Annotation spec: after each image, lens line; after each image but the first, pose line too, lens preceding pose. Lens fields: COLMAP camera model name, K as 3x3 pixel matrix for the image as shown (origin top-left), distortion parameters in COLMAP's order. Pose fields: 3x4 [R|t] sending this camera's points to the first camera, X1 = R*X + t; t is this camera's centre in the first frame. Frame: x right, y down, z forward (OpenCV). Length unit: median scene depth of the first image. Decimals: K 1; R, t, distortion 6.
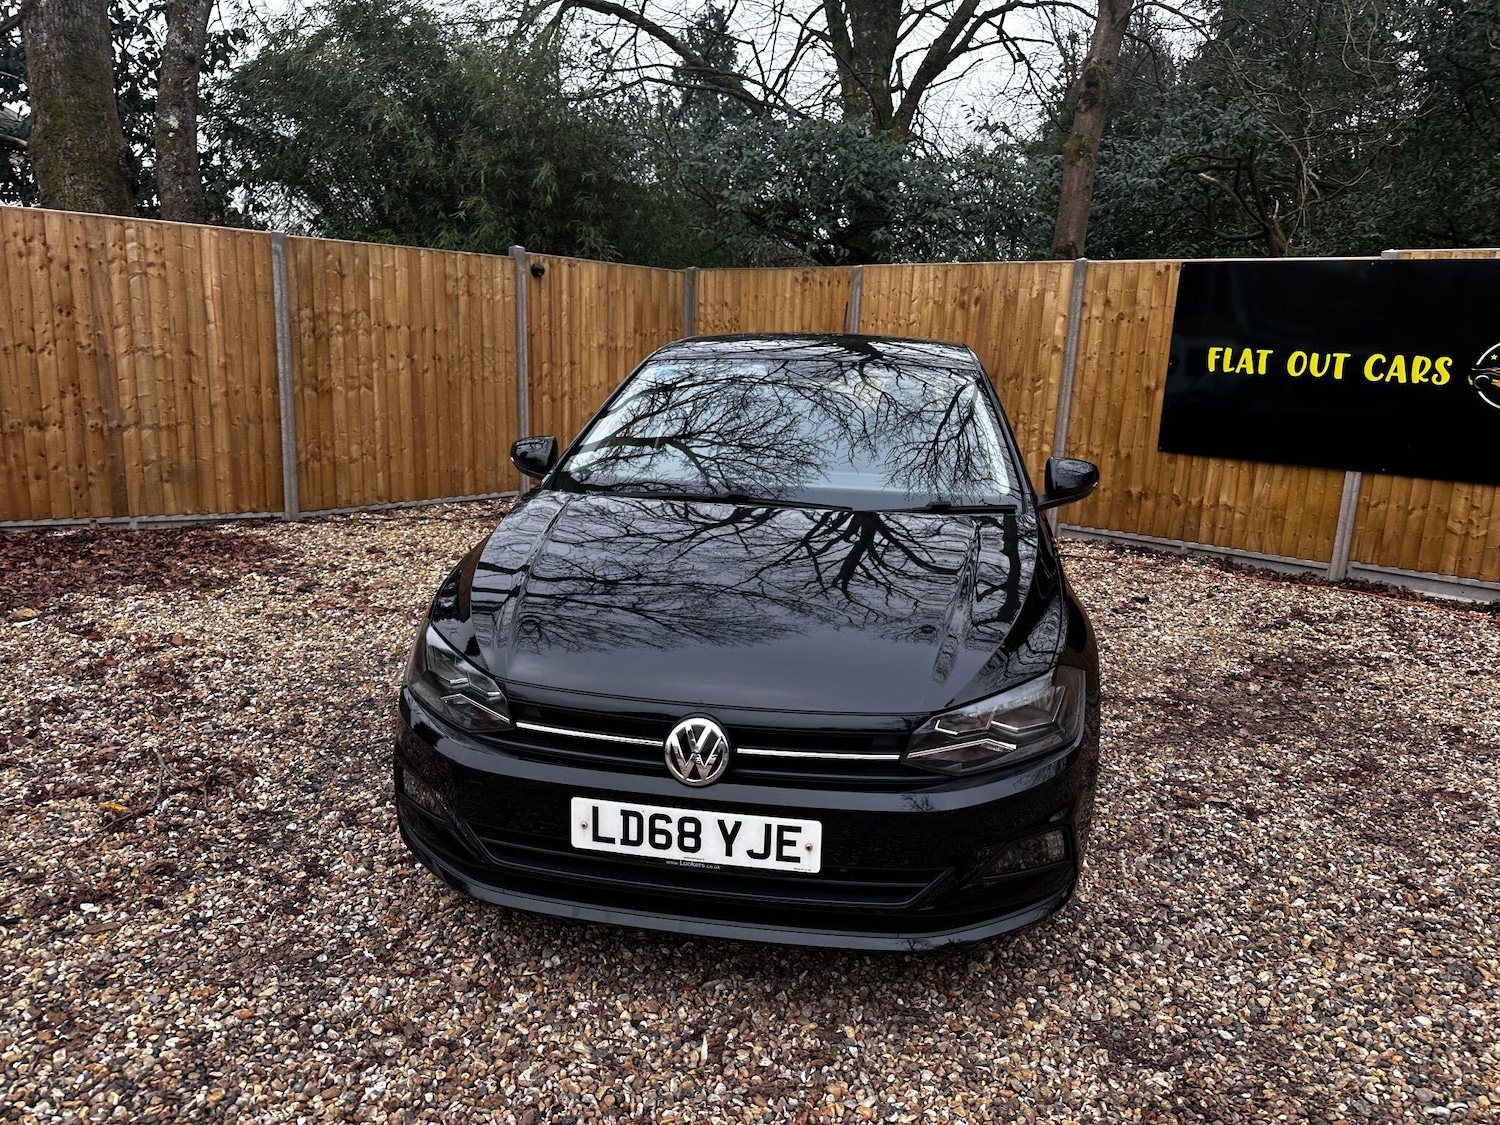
lens RADIAL K [[1052.0, 0, 763.5], [0, 1052.0, 555.0], [0, 0, 1]] dist [0.042763, -0.058071]
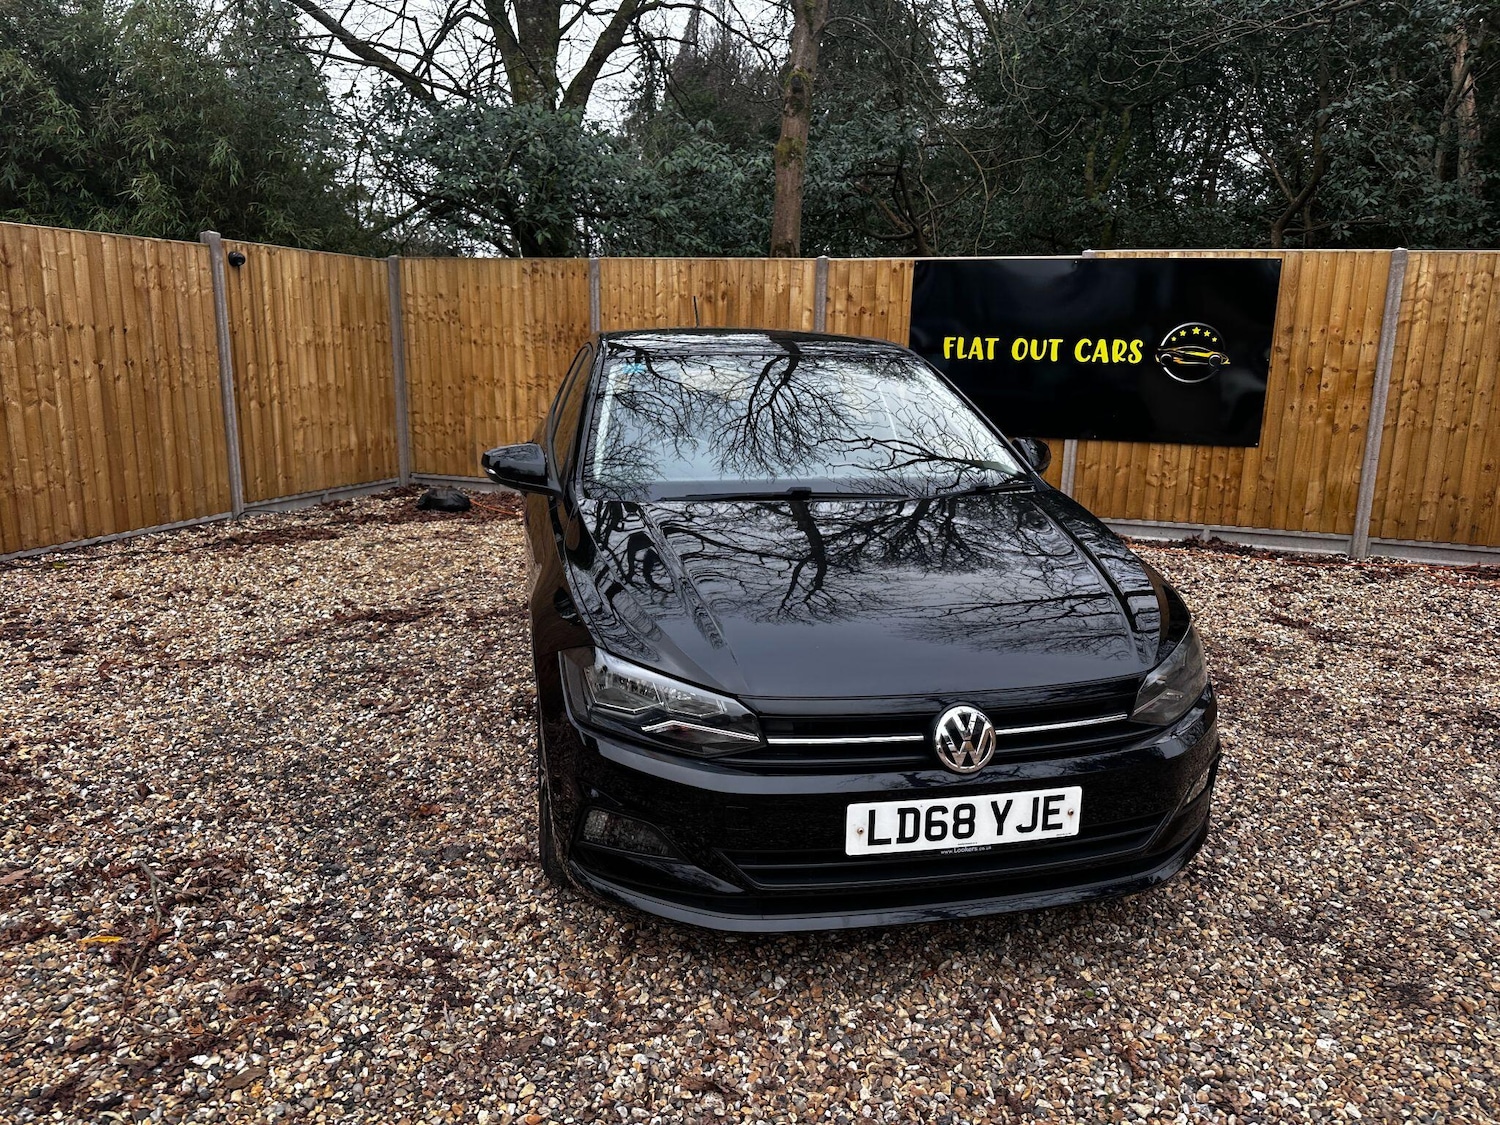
lens RADIAL K [[1040.0, 0, 759.2], [0, 1040.0, 558.4], [0, 0, 1]] dist [0.078660, -0.105728]
pose [[0.926894, -0.094740, 0.363169, -0.346032], [0.090388, 0.995484, 0.029001, -0.020745], [-0.364276, 0.005945, 0.931272, 0.070738]]
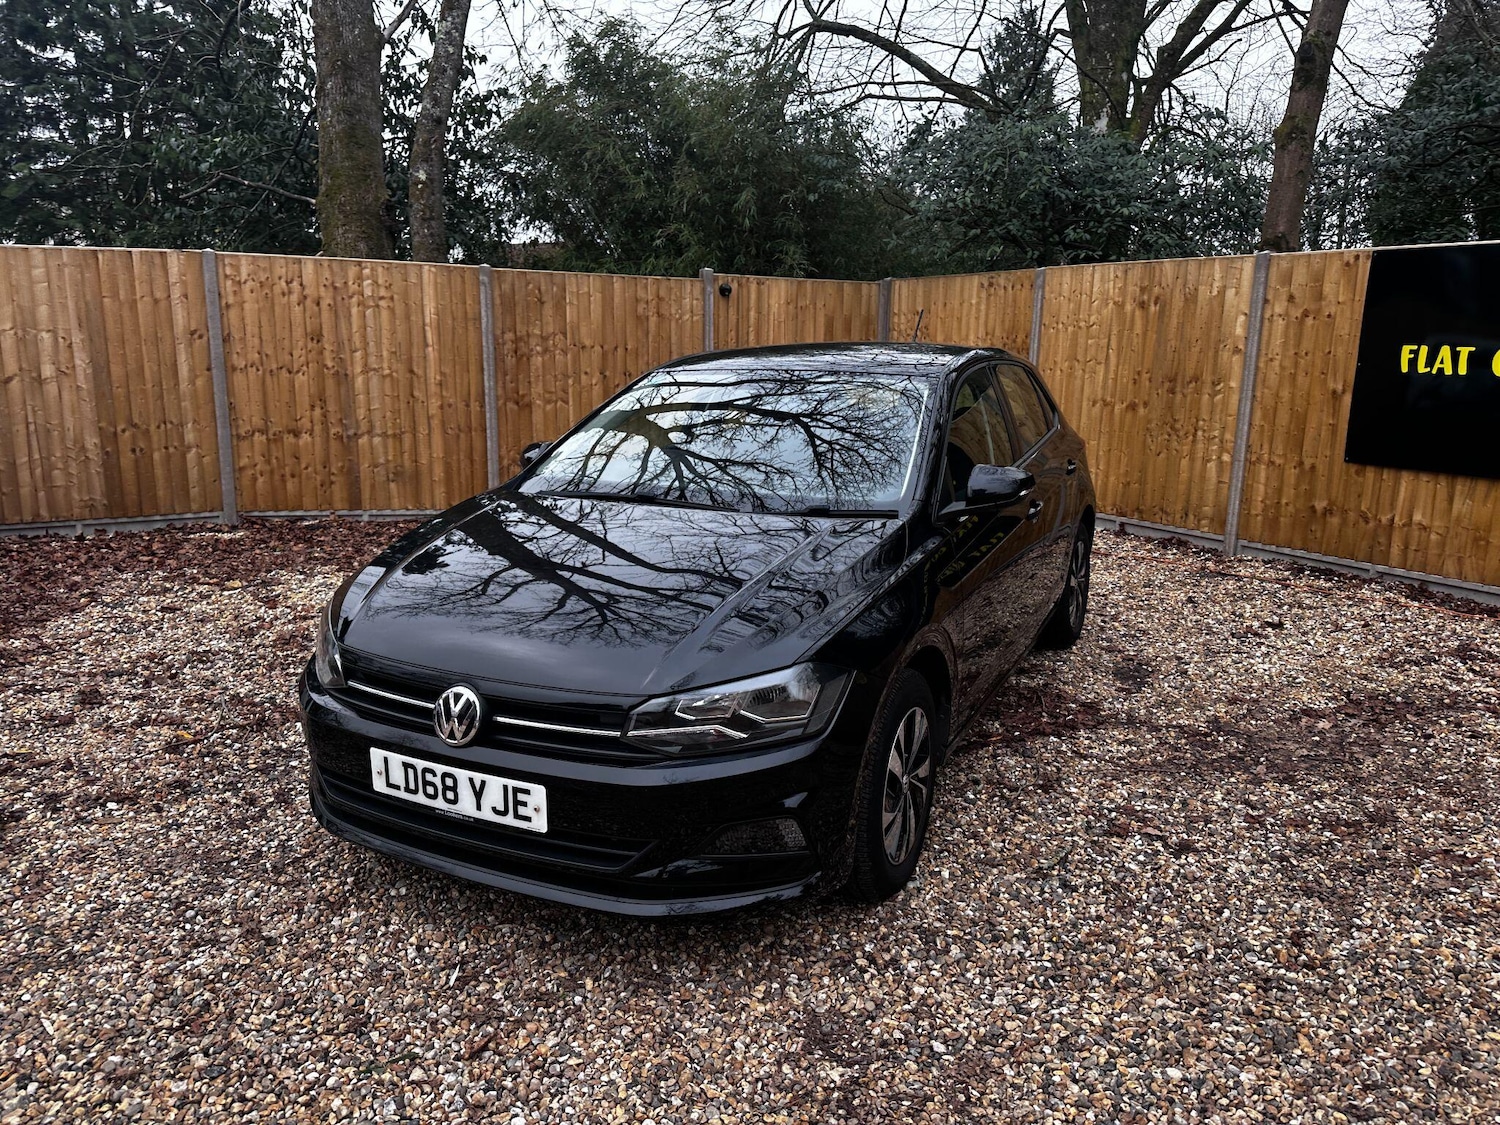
lens RADIAL K [[1052.0, 0, 763.5], [0, 1052.0, 555.0], [0, 0, 1]] dist [0.042763, -0.058071]
pose [[0.953777, 0.034198, -0.298563, 0.337237], [-0.037148, 0.999301, -0.004209, 0.003870], [0.298210, 0.015105, 0.954381, 0.004019]]
